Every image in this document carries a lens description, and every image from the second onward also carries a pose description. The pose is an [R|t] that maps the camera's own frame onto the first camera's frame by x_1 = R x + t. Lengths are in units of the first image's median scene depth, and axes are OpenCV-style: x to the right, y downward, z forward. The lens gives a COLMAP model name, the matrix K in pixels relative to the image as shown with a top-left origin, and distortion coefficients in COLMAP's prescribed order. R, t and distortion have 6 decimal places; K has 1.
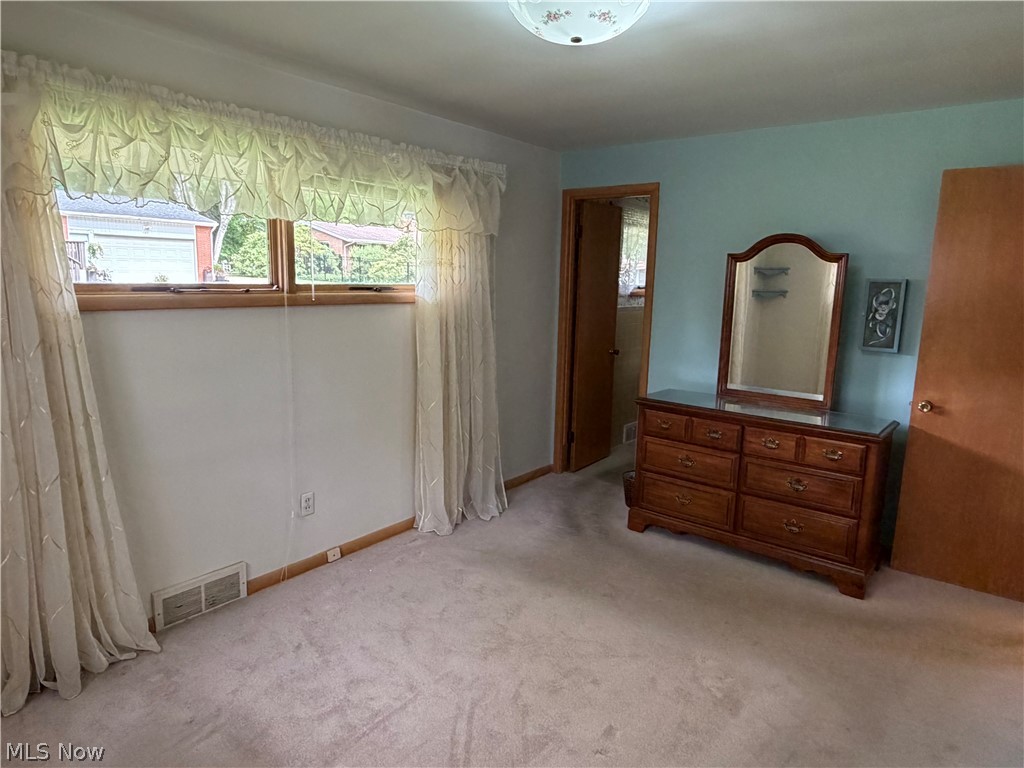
lens RADIAL K [[635.2, 0, 508.8], [0, 635.2, 386.2], [0, 0, 1]] dist [-0.001268, 0.002623]
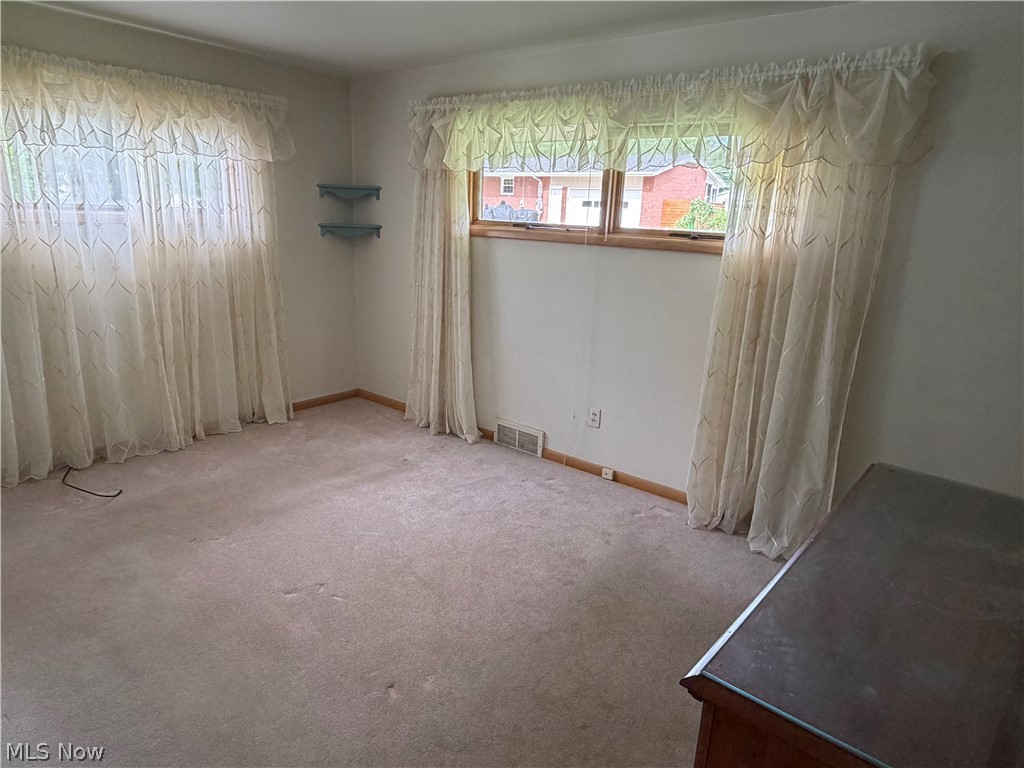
lens RADIAL K [[635.2, 0, 508.8], [0, 635.2, 386.2], [0, 0, 1]] dist [-0.001268, 0.002623]
pose [[-0.027961, 0.242508, -0.969746, 0.858114], [-0.208284, 0.947419, 0.242930, -0.128745], [0.977669, 0.208775, 0.024020, 0.848809]]
